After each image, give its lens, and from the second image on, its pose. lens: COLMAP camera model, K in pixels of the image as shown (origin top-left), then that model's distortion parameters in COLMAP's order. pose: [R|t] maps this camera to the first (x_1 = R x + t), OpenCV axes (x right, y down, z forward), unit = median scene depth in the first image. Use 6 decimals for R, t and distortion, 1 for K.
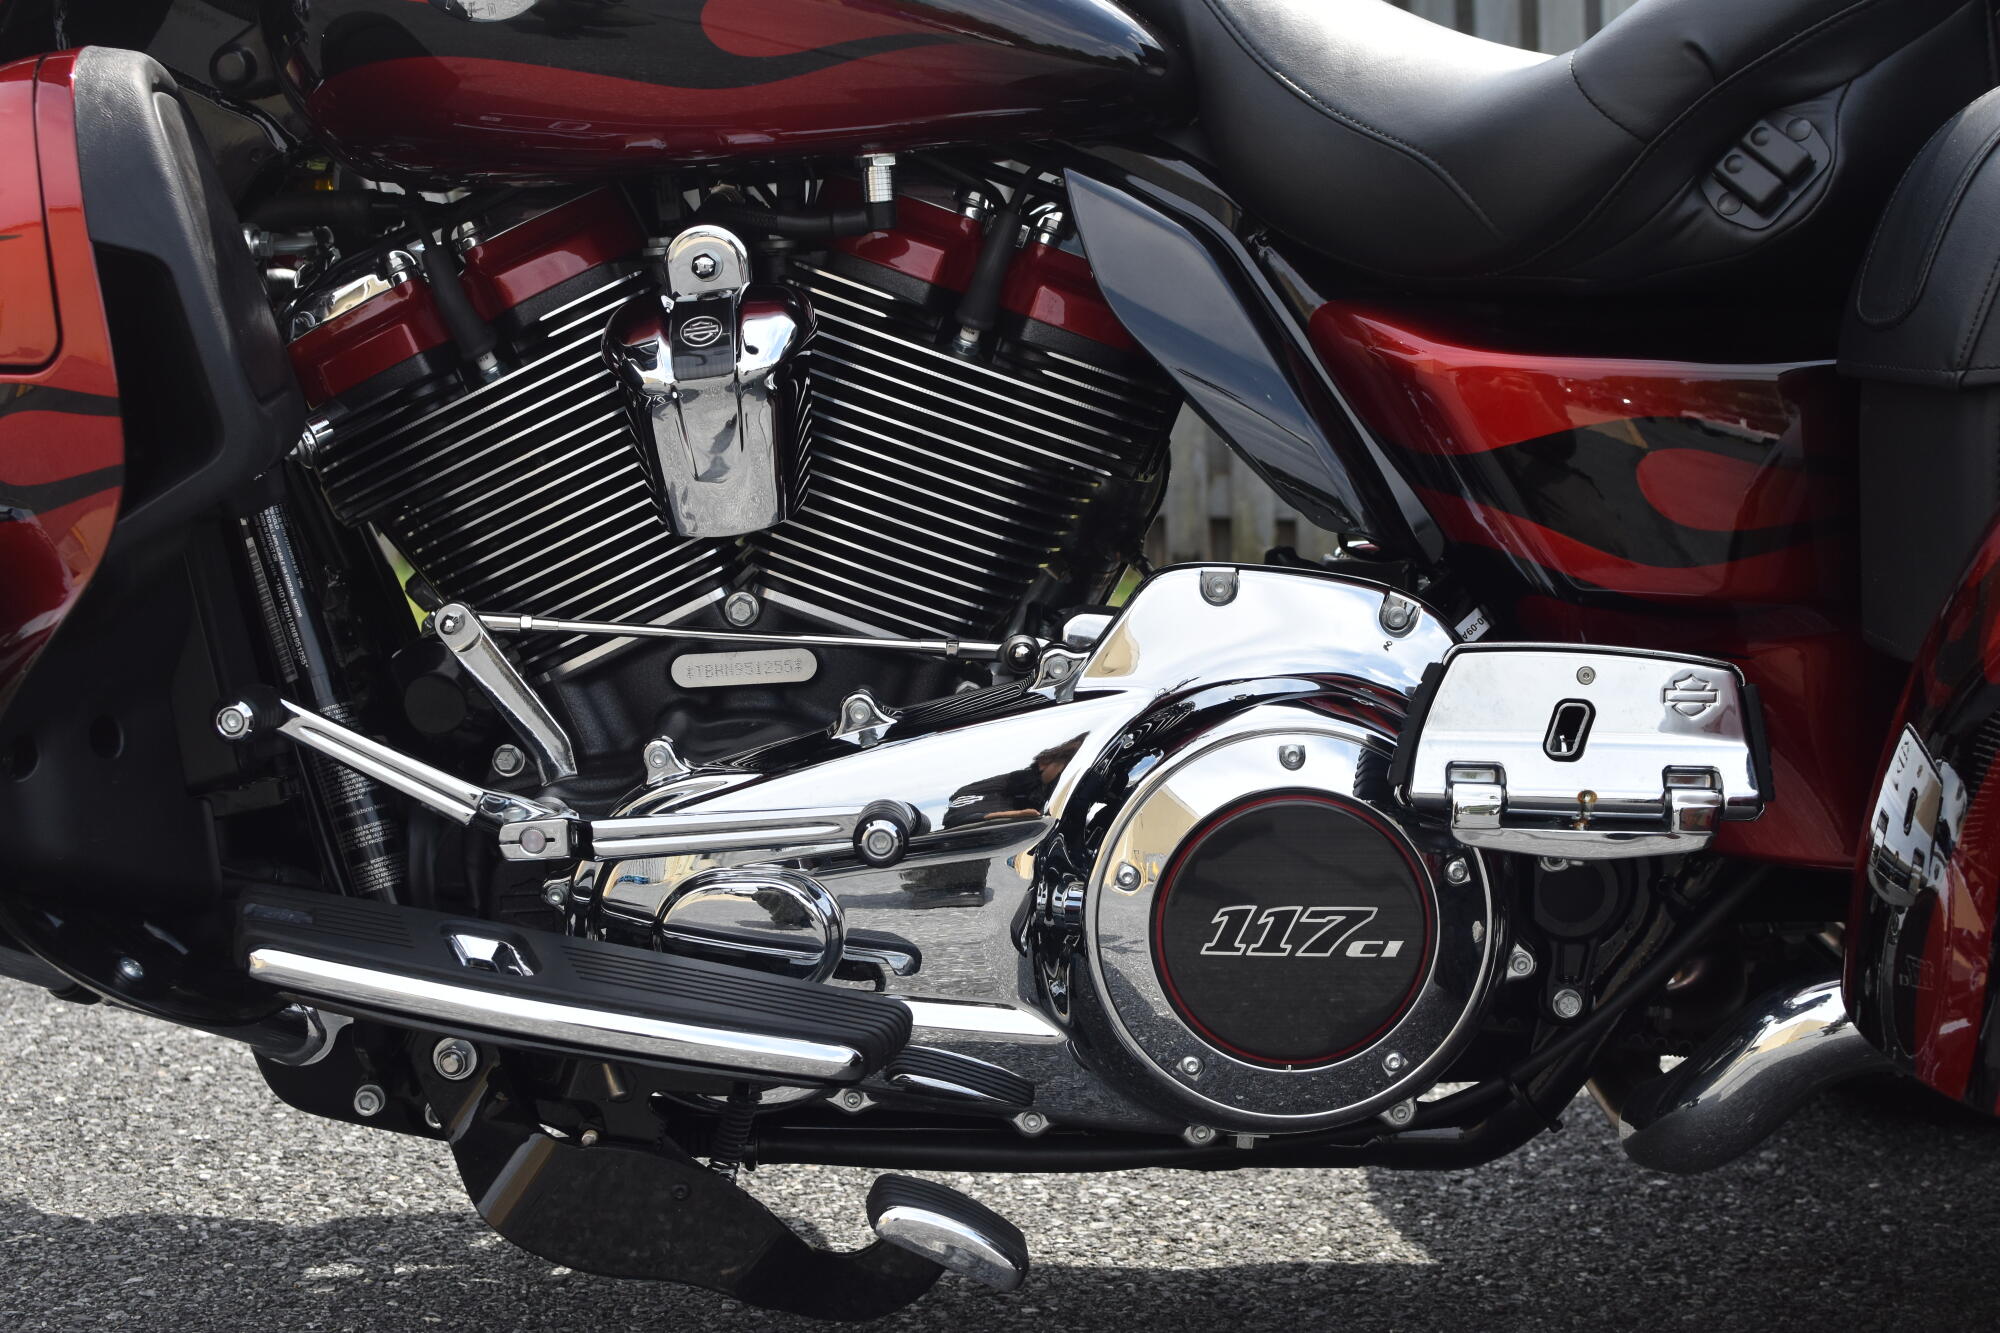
lens RADIAL K [[3092.2, 0, 1008.4], [0, 3092.2, 657.0], [0, 0, 1]] dist [-0.151591, 0.000000]
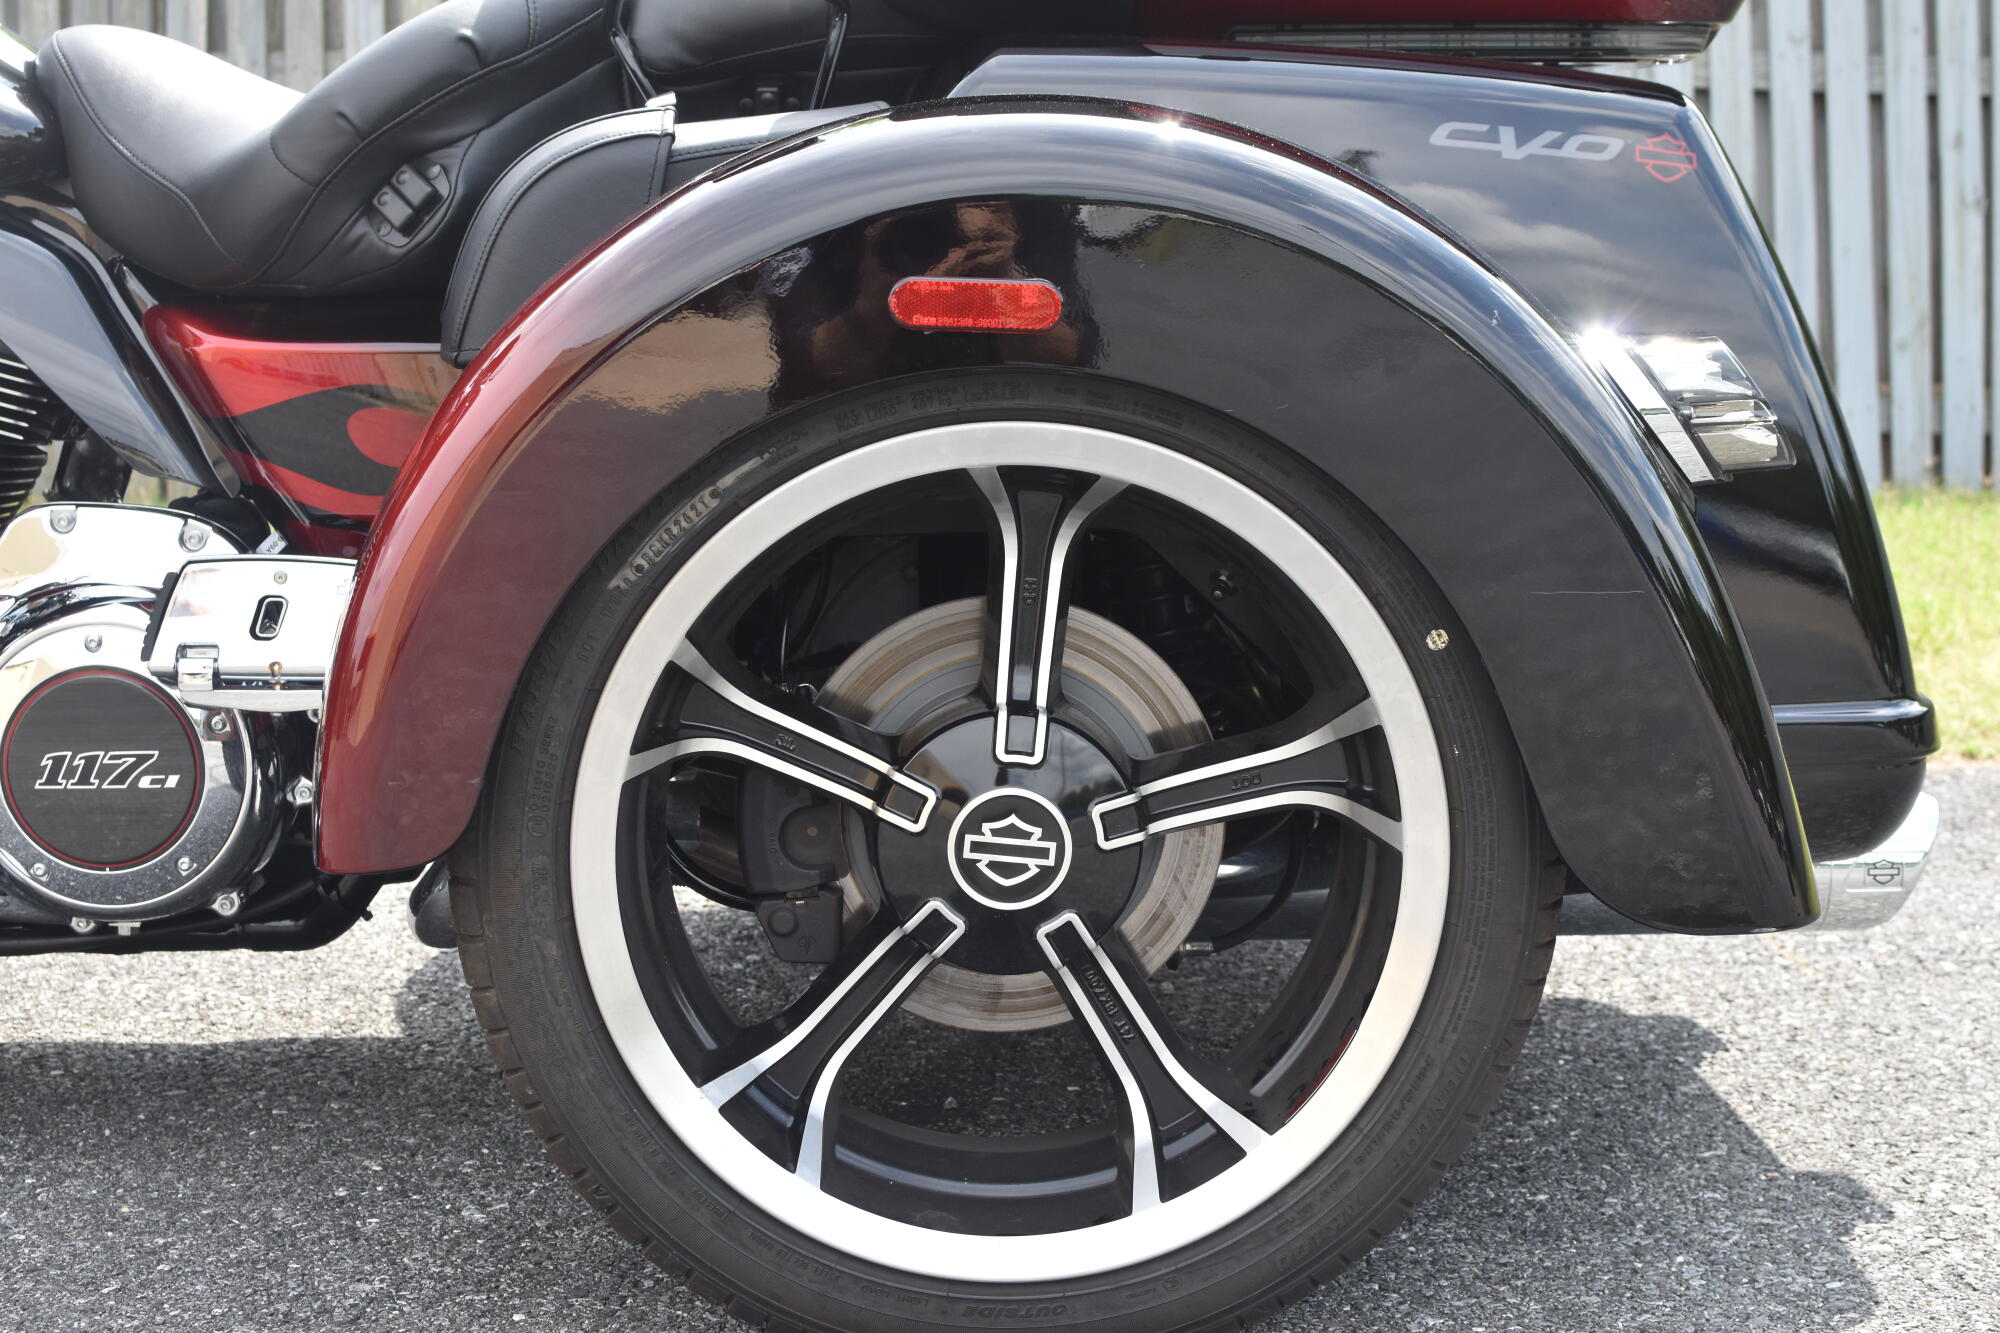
lens RADIAL K [[3092.2, 0, 999.0], [0, 3092.2, 676.4], [0, 0, 1]] dist [-0.151591, 0.000000]
pose [[0.999034, -0.027476, 0.034286, 0.429312], [0.026207, 0.998975, 0.036917, 0.007228], [-0.035265, -0.035983, 0.998730, -0.354713]]
